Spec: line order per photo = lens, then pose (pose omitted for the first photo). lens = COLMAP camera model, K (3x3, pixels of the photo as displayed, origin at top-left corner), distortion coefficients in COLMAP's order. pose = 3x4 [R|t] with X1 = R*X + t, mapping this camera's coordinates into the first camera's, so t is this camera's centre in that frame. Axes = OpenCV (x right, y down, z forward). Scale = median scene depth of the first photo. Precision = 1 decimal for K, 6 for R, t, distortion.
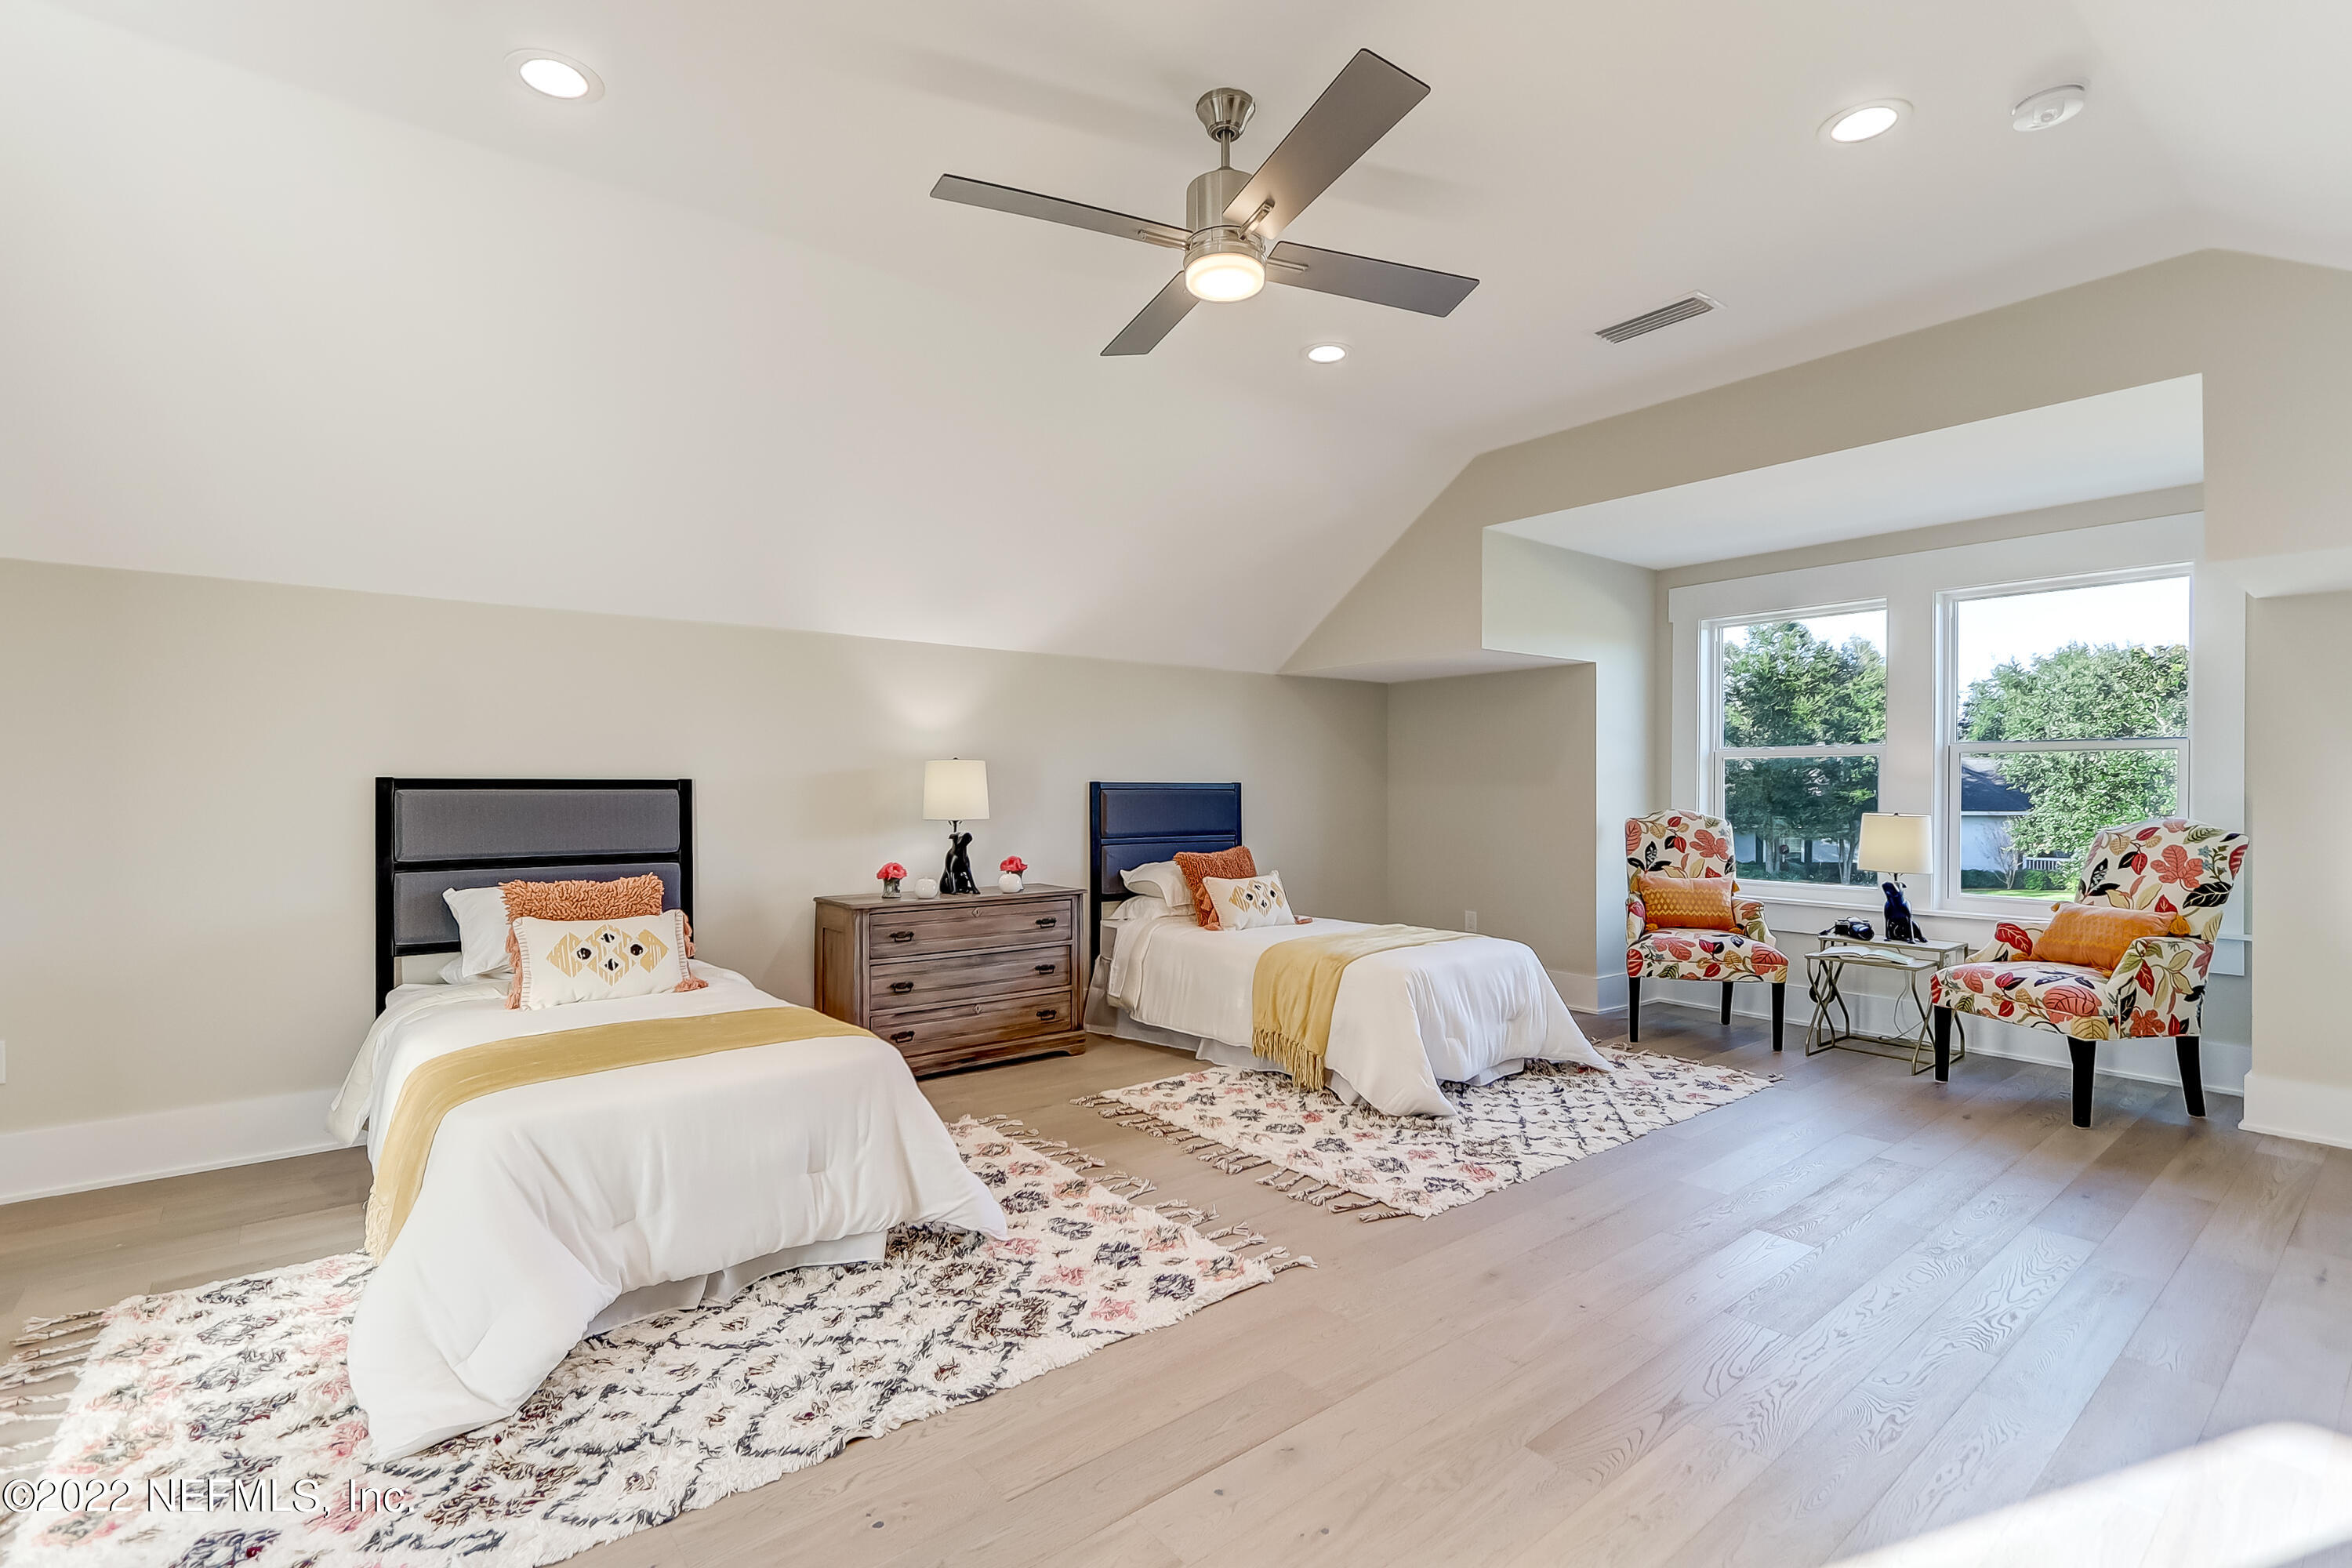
lens RADIAL K [[1080.1, 0, 1168.3], [0, 1080.1, 783.0], [0, 0, 1]] dist [0.002479, 0.001057]
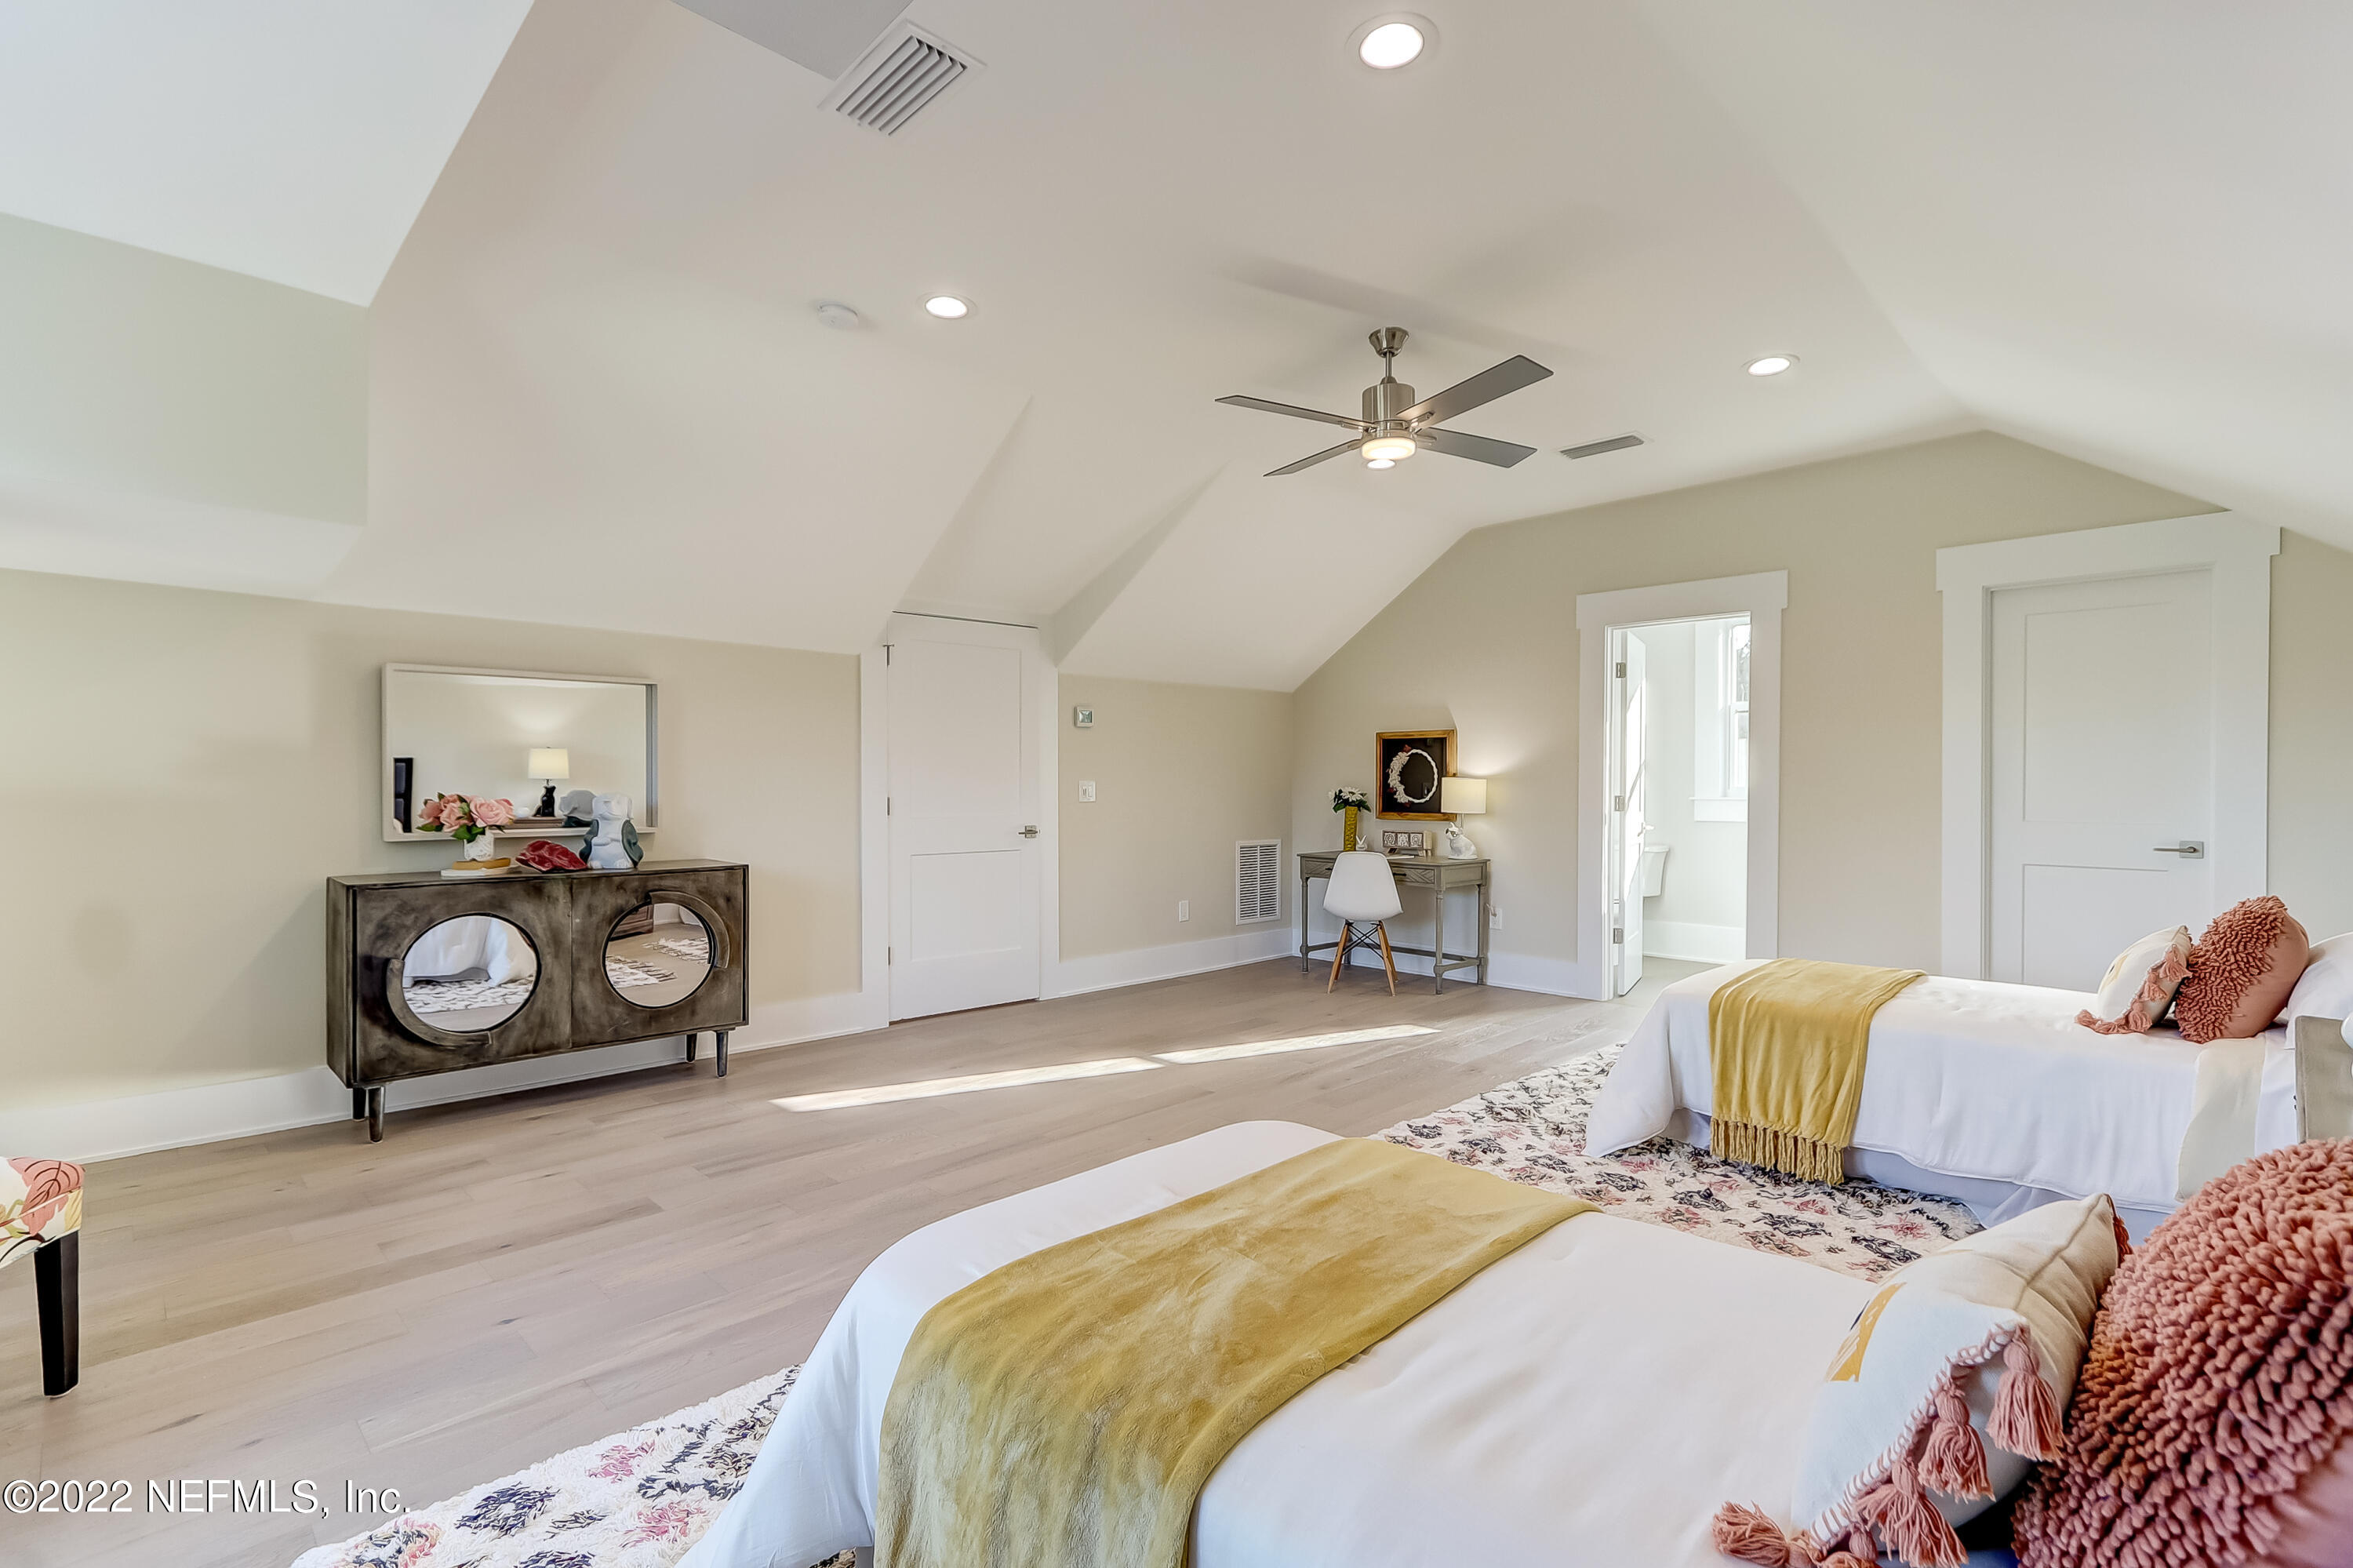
lens RADIAL K [[1096.7, 0, 1176.5], [0, 1096.7, 784.0], [0, 0, 1]] dist [0.003383, 0.000150]
pose [[-0.995485, -0.002968, -0.094876, 0.283014], [-0.002907, 0.999995, -0.000781, 0.002157], [0.094878, -0.000501, -0.995489, 1.444018]]
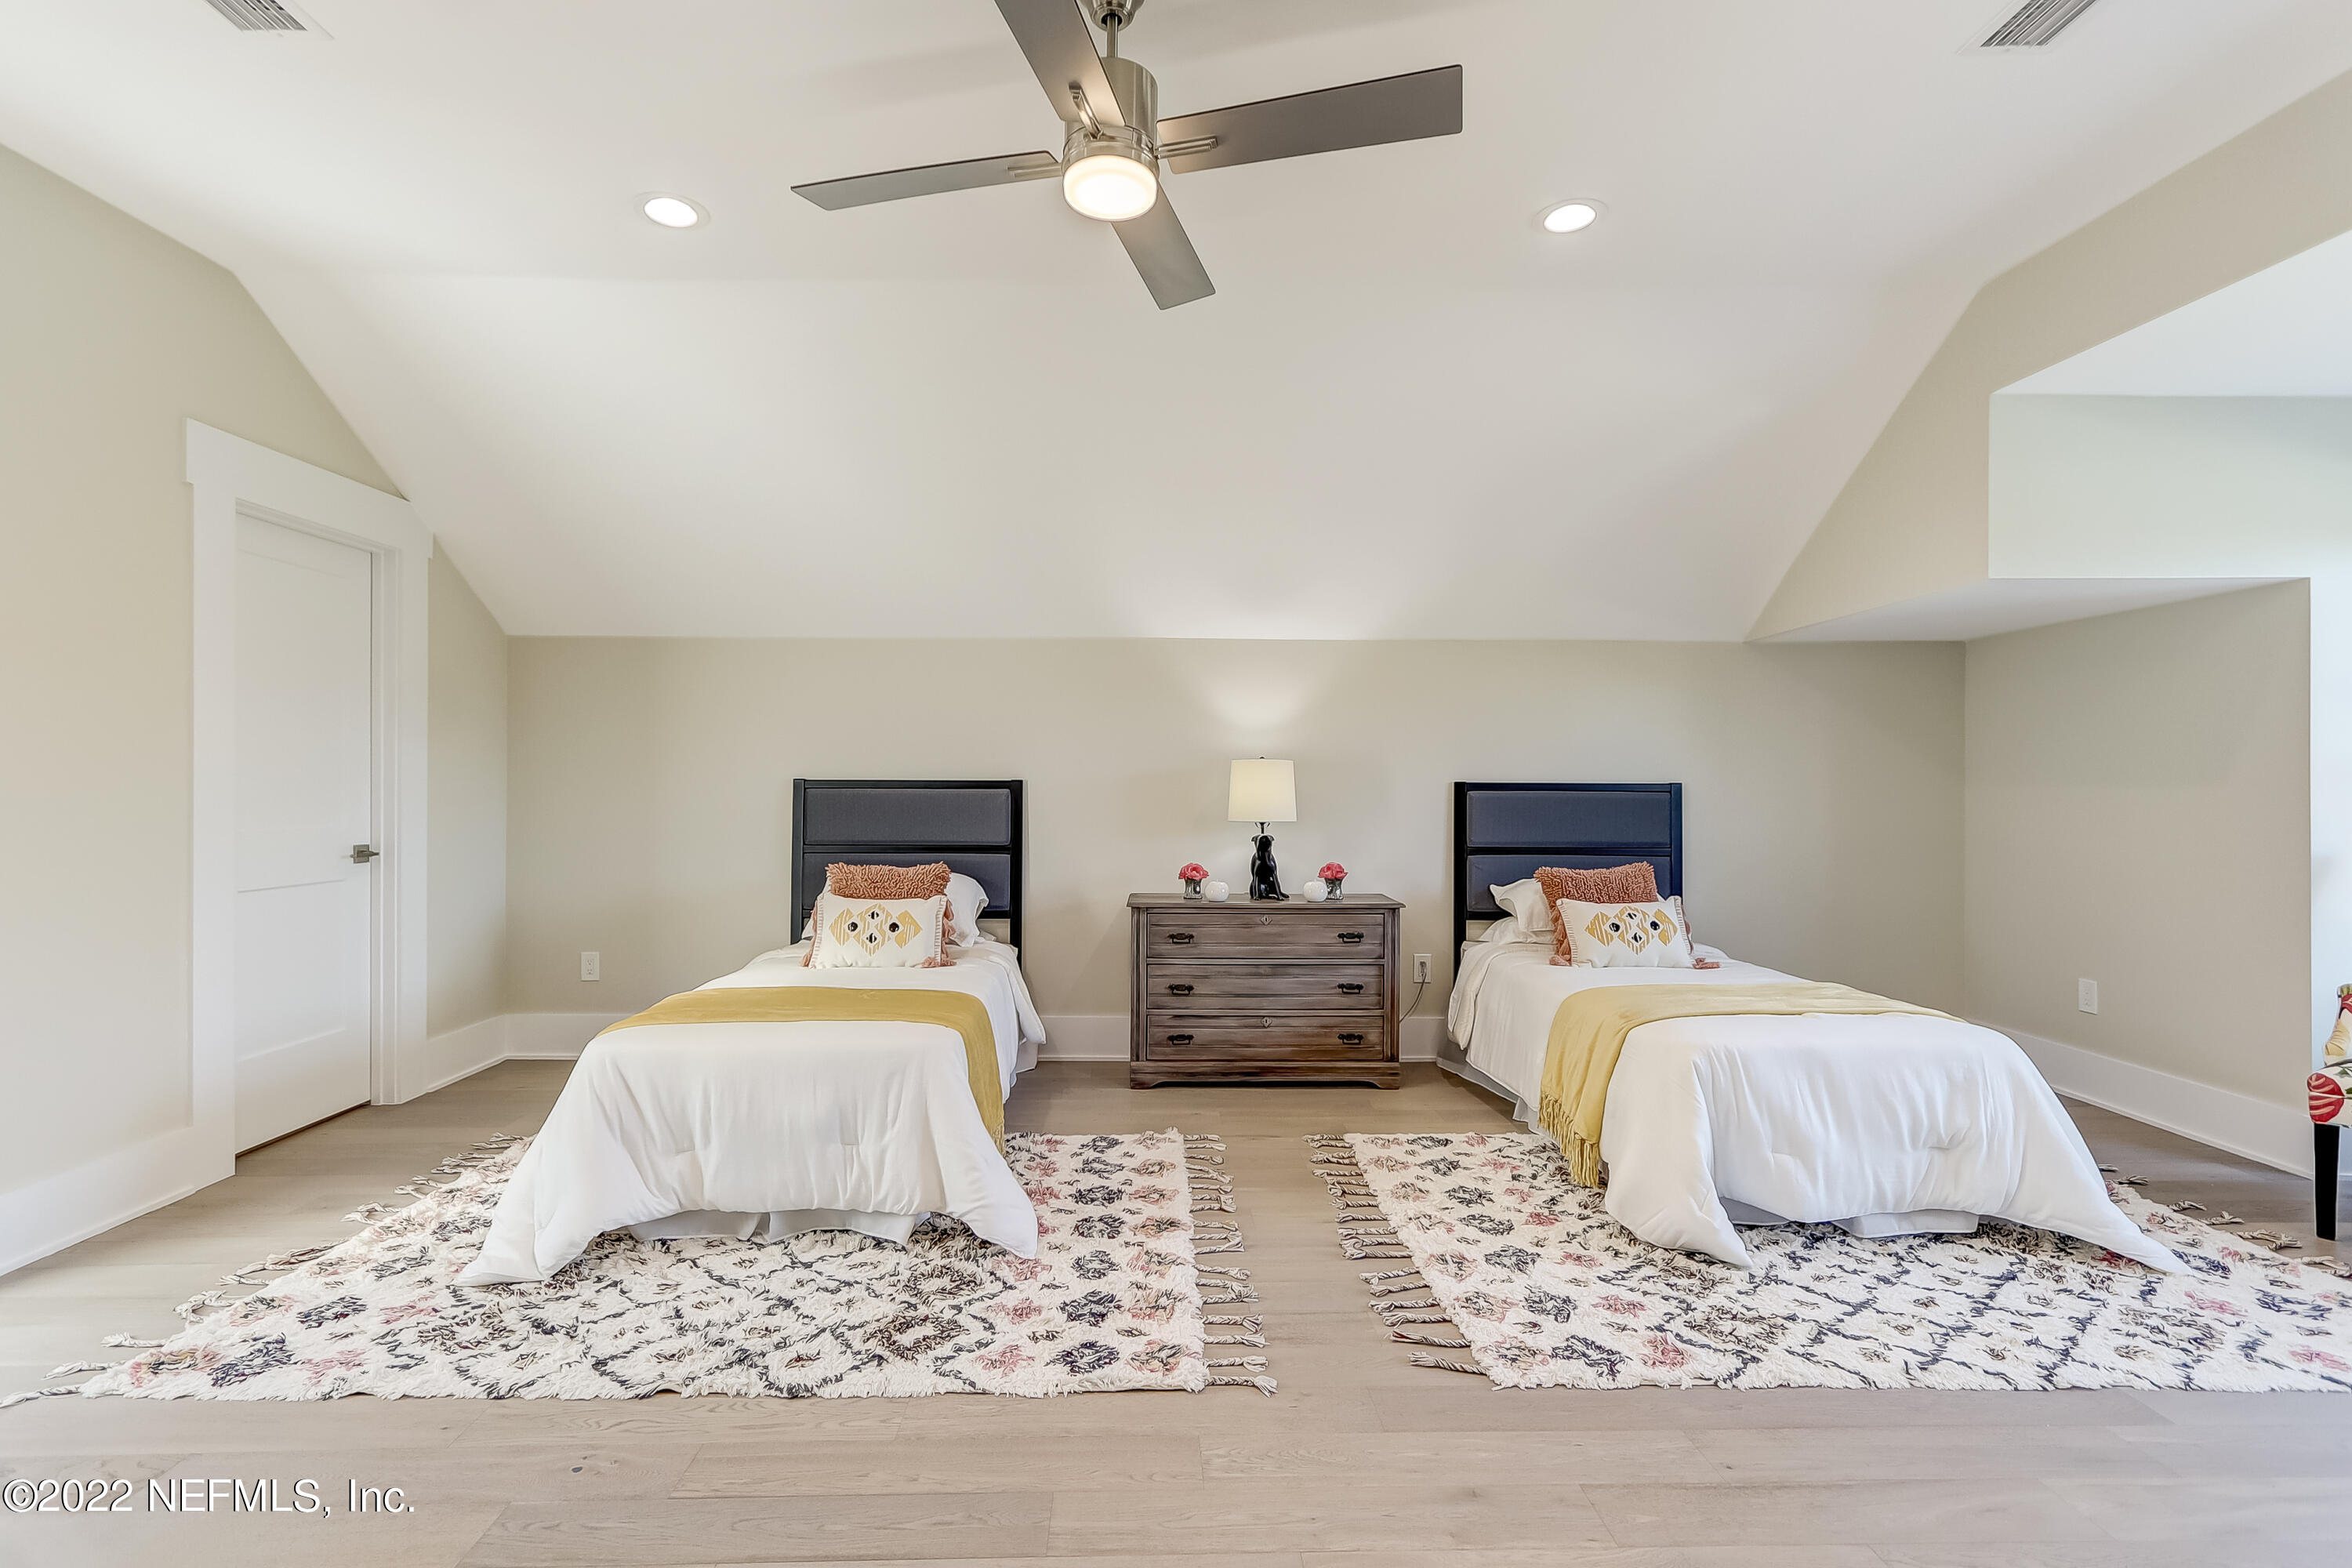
lens RADIAL K [[1080.1, 0, 1168.3], [0, 1080.1, 783.0], [0, 0, 1]] dist [0.002479, 0.001057]
pose [[0.791981, -0.000891, -0.610545, 0.350577], [0.000046, 0.999999, -0.001399, 0.000923], [0.610545, 0.001079, 0.791980, 0.205653]]
